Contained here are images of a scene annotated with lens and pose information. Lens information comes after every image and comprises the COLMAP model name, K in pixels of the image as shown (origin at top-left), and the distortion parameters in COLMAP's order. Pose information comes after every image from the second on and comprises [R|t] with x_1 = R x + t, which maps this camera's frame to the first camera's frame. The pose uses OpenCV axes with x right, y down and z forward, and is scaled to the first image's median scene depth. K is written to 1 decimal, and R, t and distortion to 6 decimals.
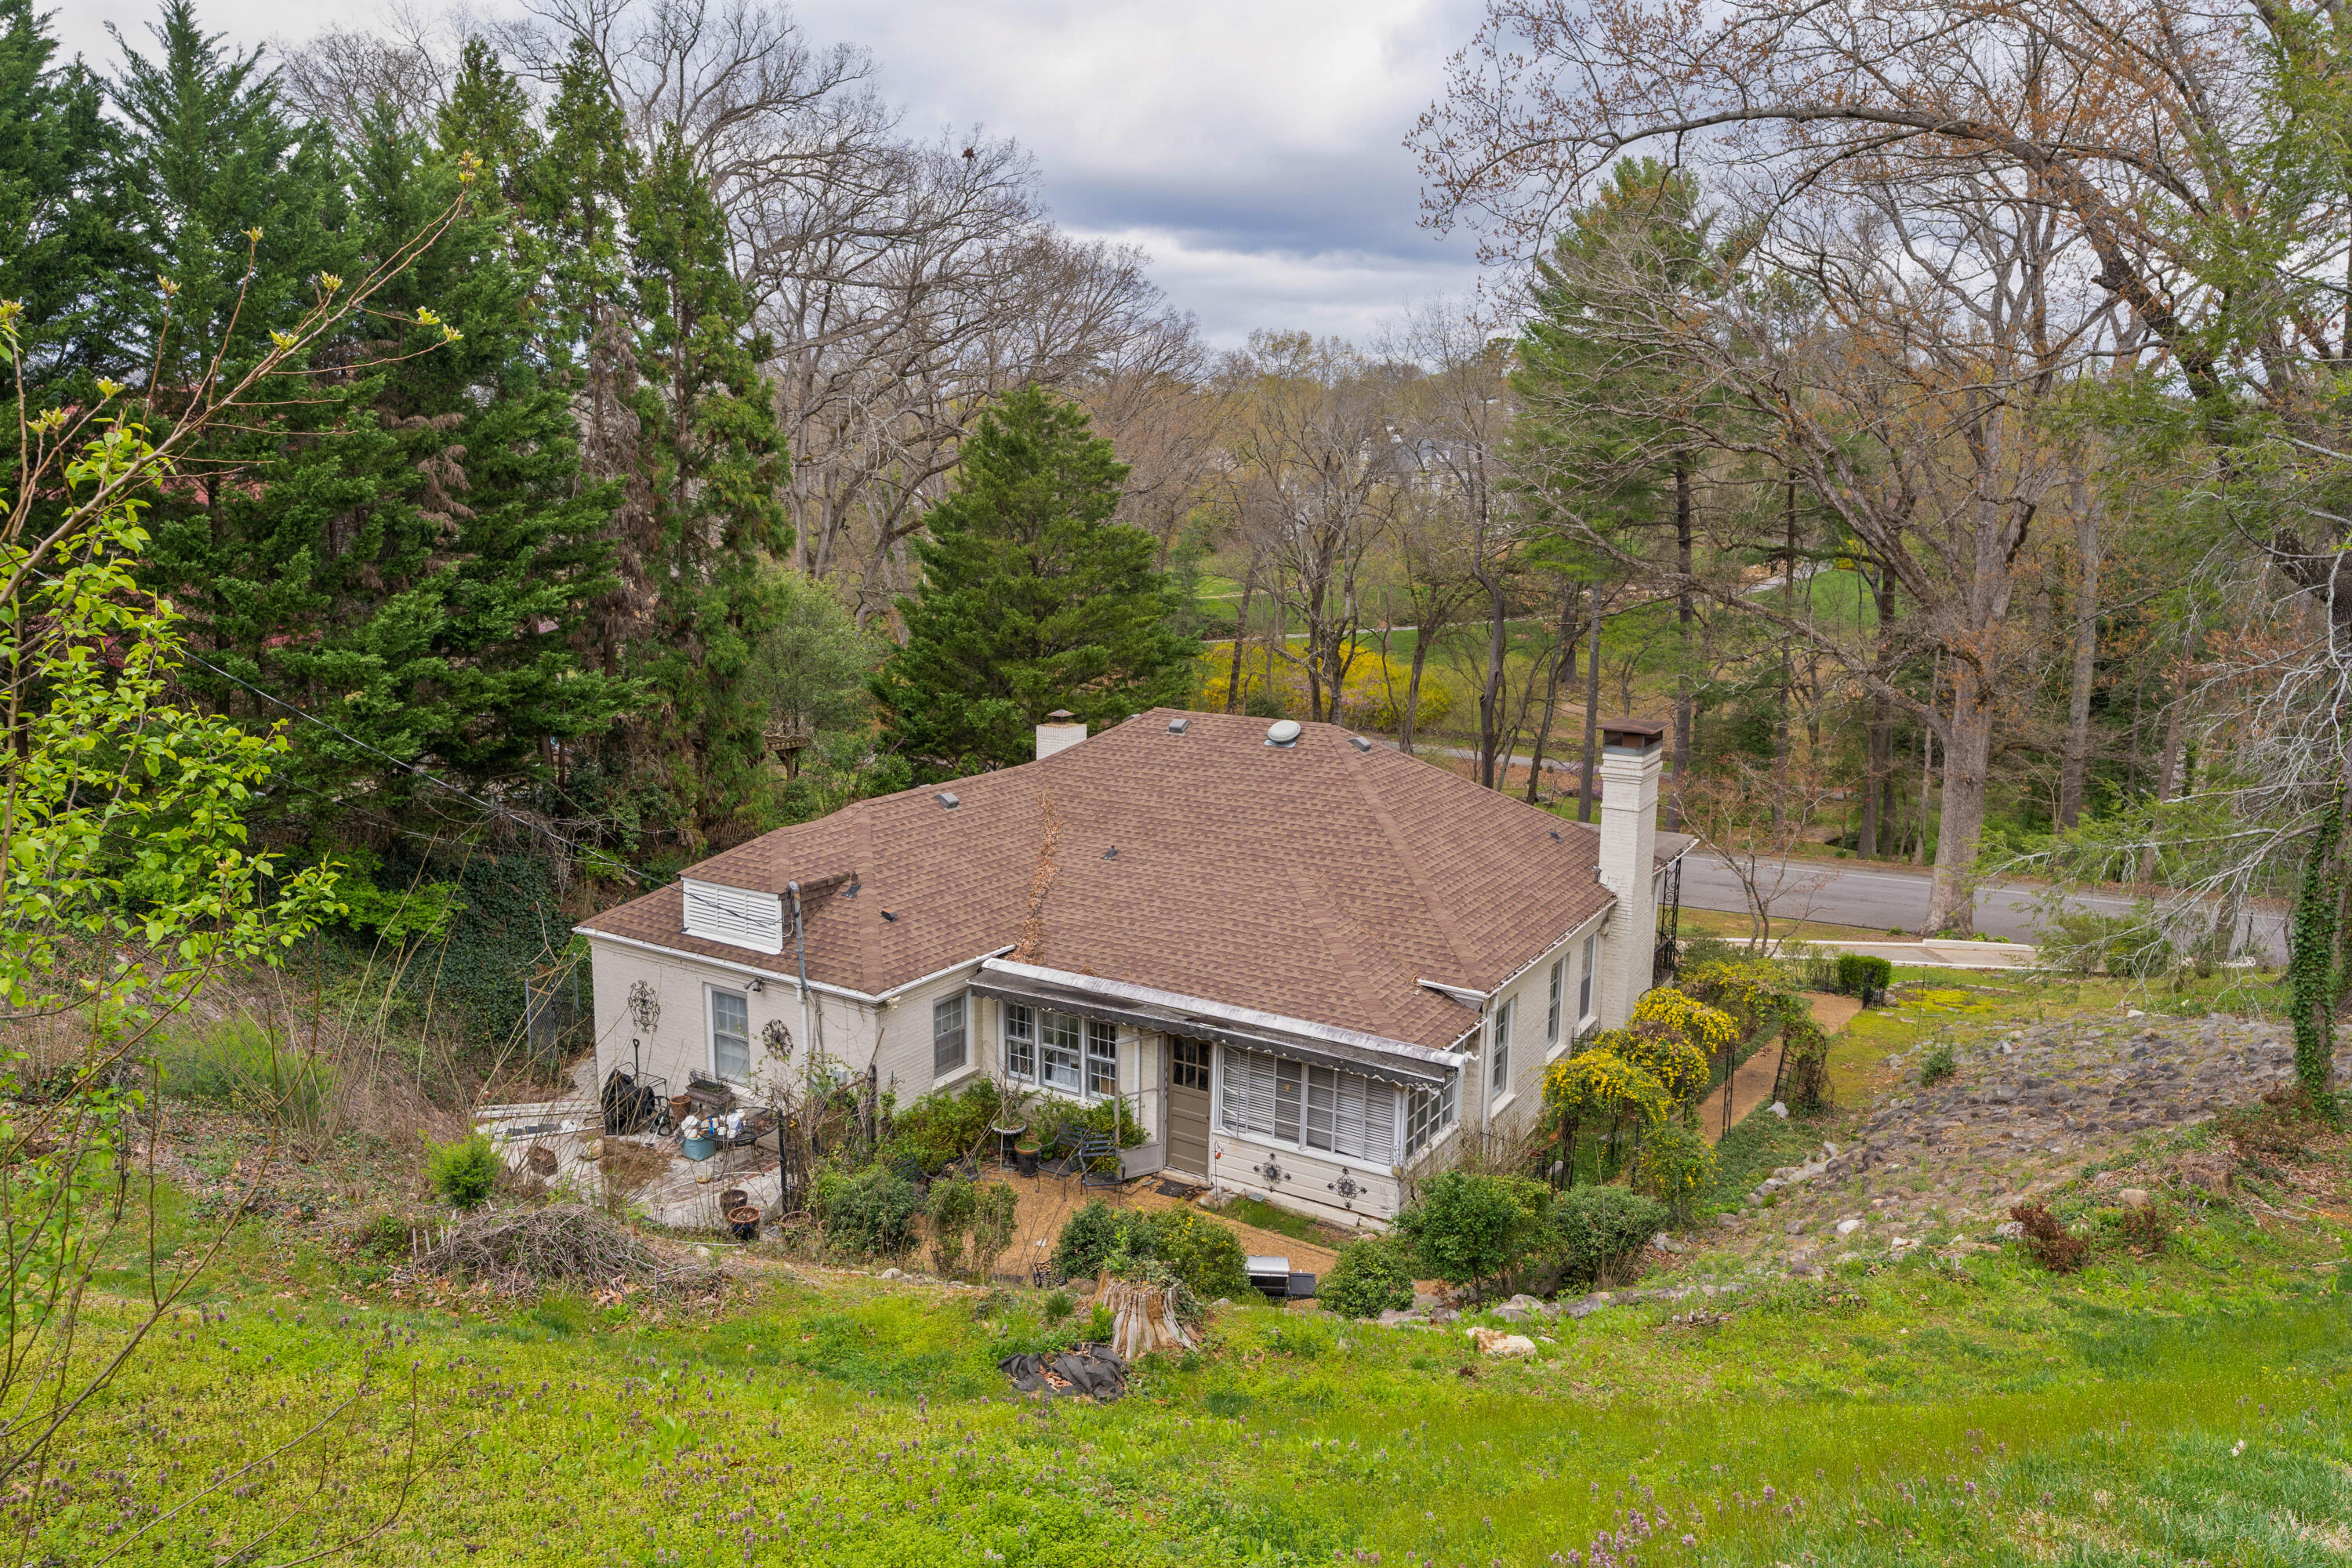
lens RADIAL K [[1587.3, 0, 1173.9], [0, 1587.3, 766.0], [0, 0, 1]] dist [0.001437, -0.000209]
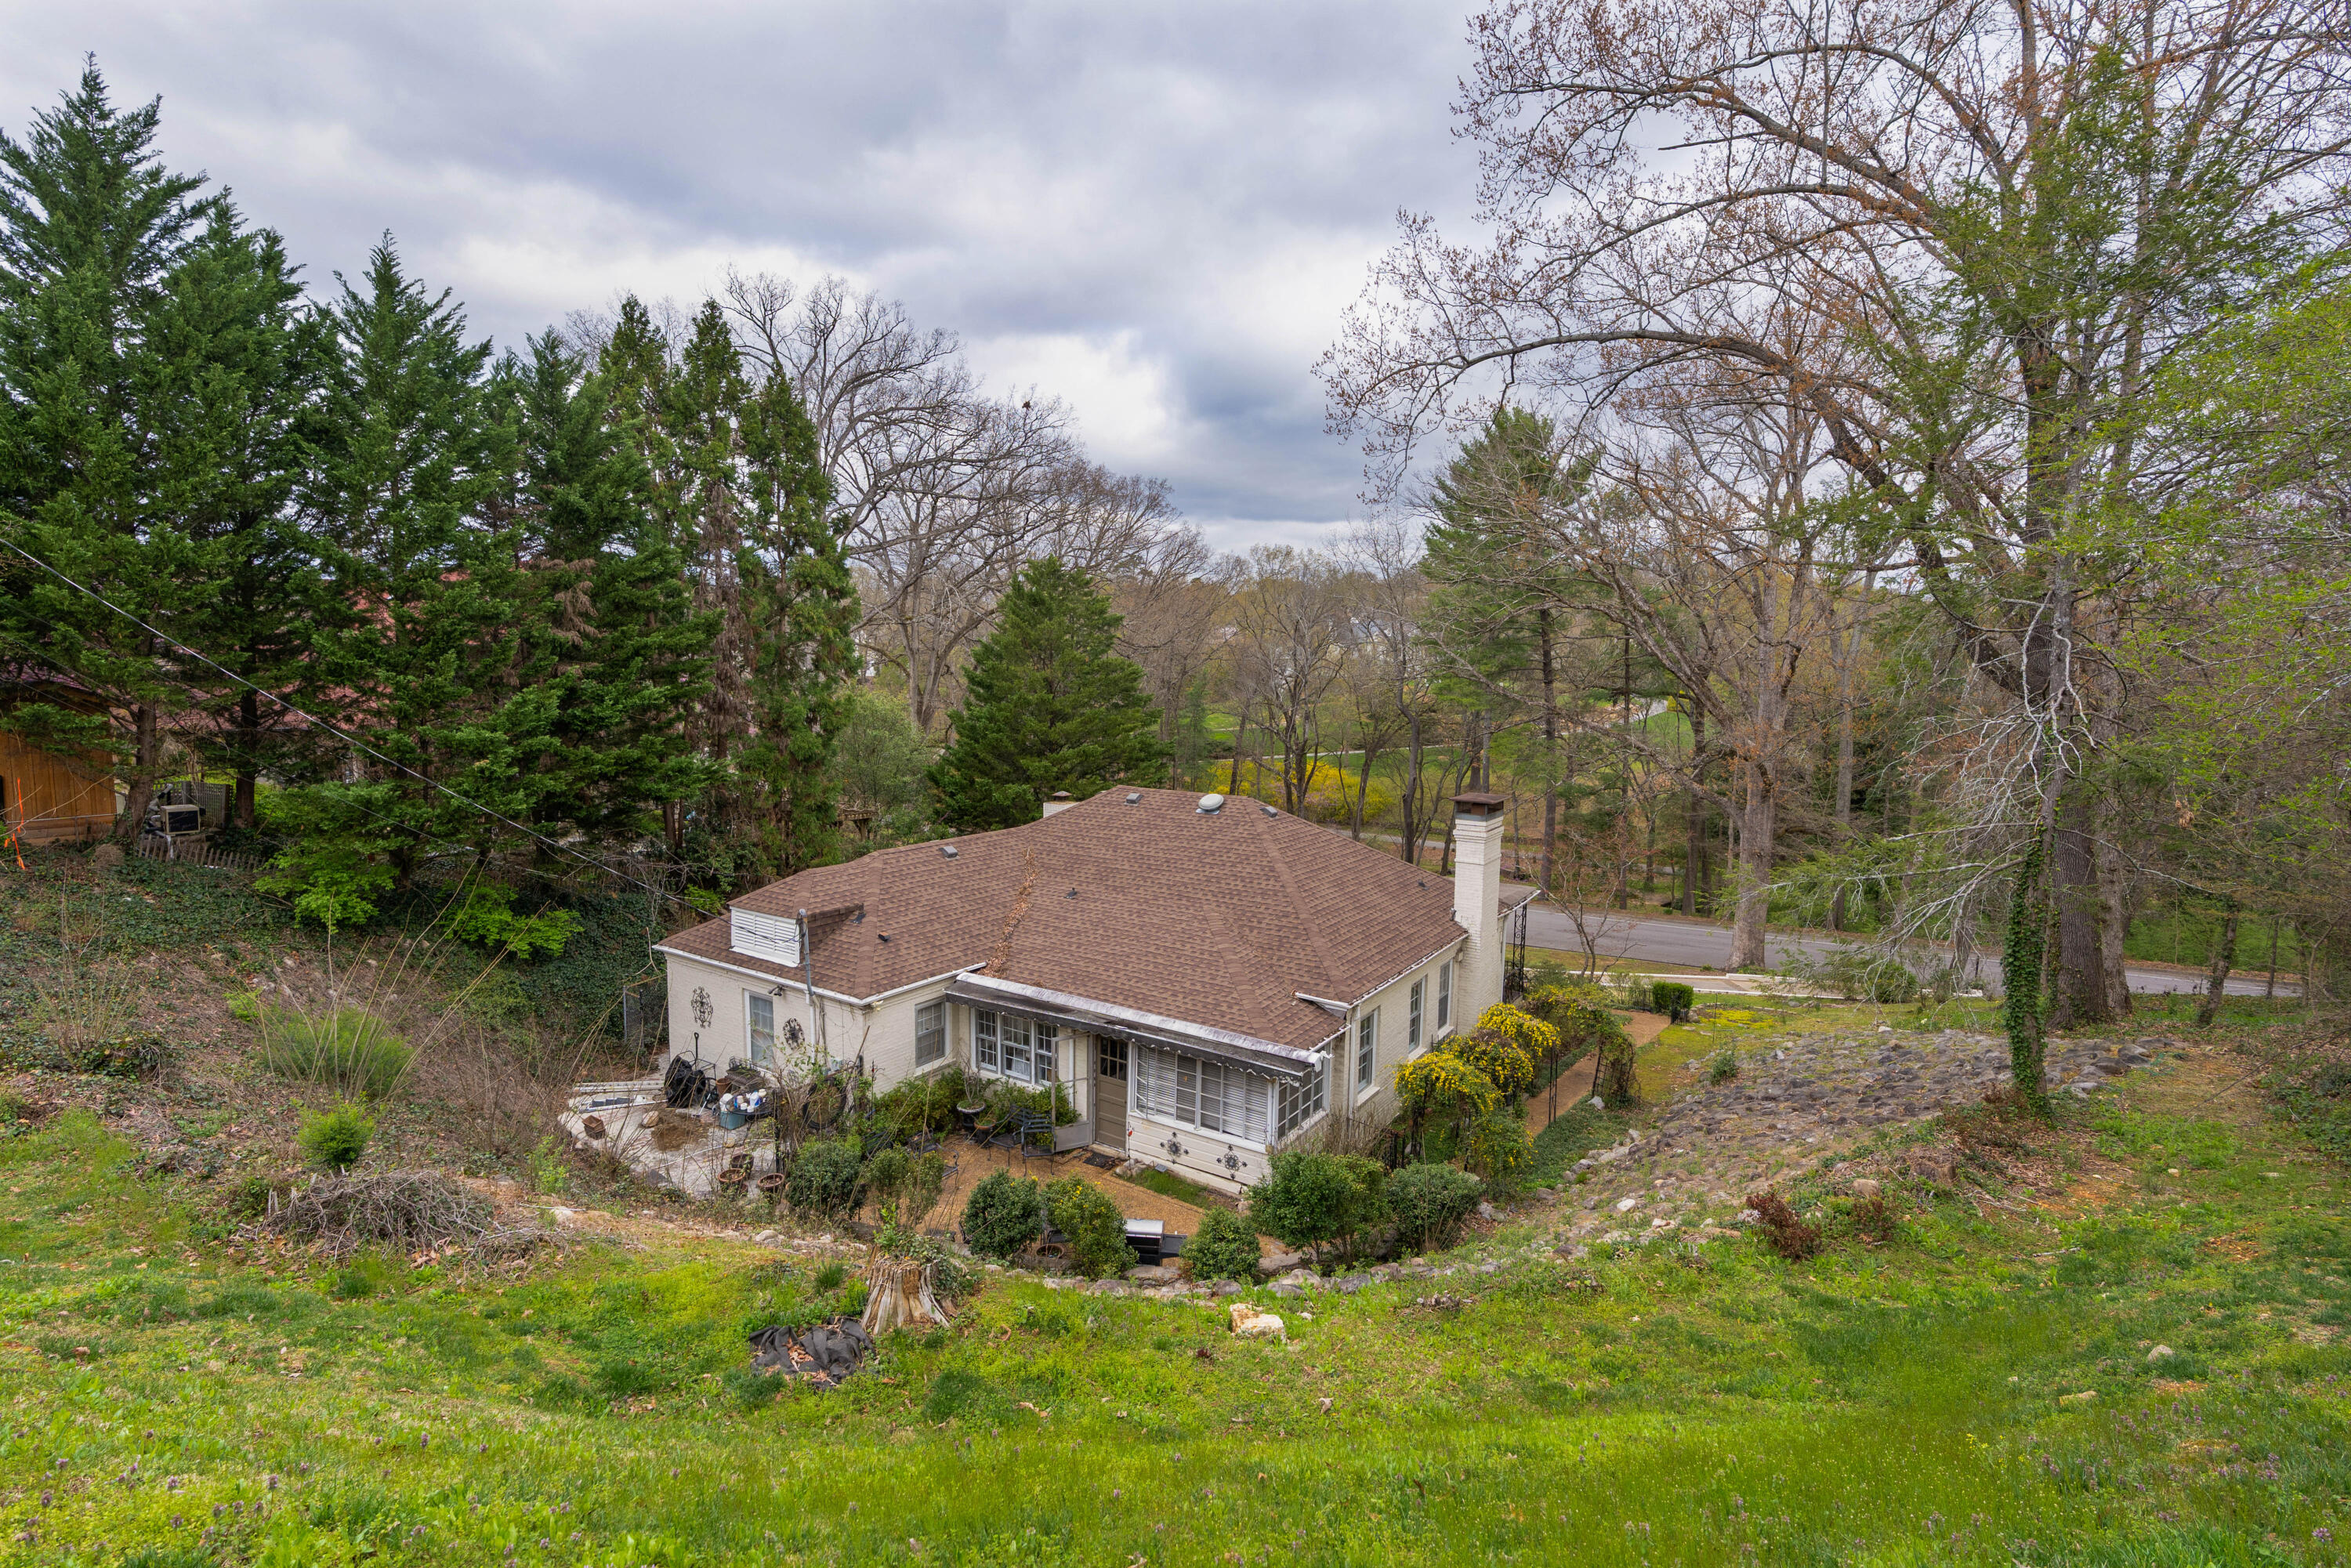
lens RADIAL K [[1105.0, 0, 1171.6], [0, 1105.0, 777.5], [0, 0, 1]] dist [-0.012499, 0.004201]
pose [[0.999356, 0.005649, -0.035442, 0.075457], [-0.008060, 0.997637, -0.068236, 0.022237], [0.034973, 0.068477, 0.997039, 0.103238]]
